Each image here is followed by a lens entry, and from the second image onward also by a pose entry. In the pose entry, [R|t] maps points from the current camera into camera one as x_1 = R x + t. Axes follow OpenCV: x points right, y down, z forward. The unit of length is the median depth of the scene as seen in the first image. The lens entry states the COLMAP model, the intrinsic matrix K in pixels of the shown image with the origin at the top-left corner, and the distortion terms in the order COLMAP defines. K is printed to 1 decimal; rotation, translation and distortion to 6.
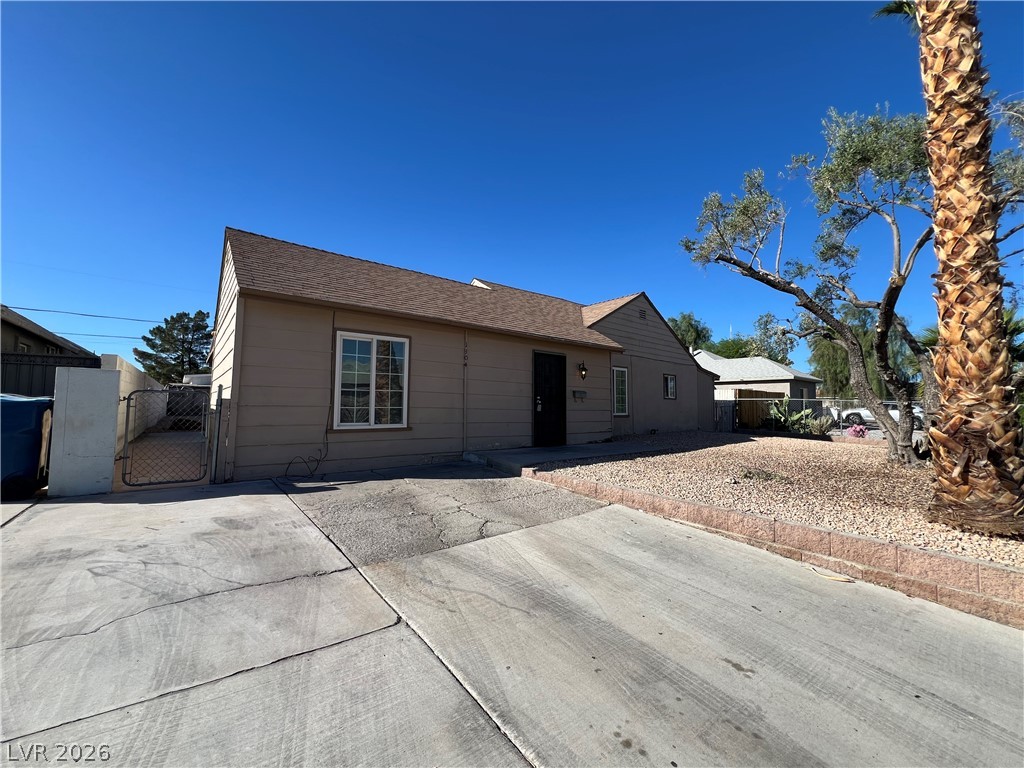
lens RADIAL K [[409.6, 0, 510.7], [0, 409.6, 379.5], [0, 0, 1]] dist [-0.003665, 0.000996]
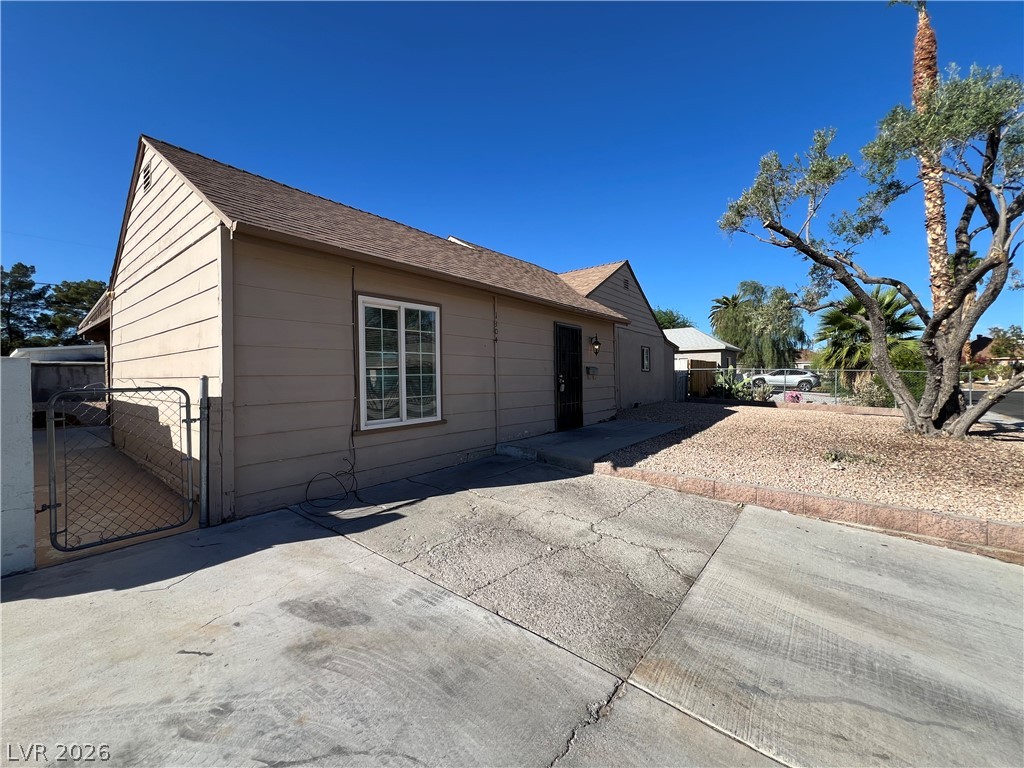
lens RADIAL K [[409.6, 0, 508.0], [0, 409.6, 379.9], [0, 0, 1]] dist [-0.003665, 0.000996]
pose [[0.974582, -0.023803, 0.222764, -0.321970], [0.006508, 0.996928, 0.078050, -0.023389], [-0.223937, -0.074616, 0.971743, 0.220238]]
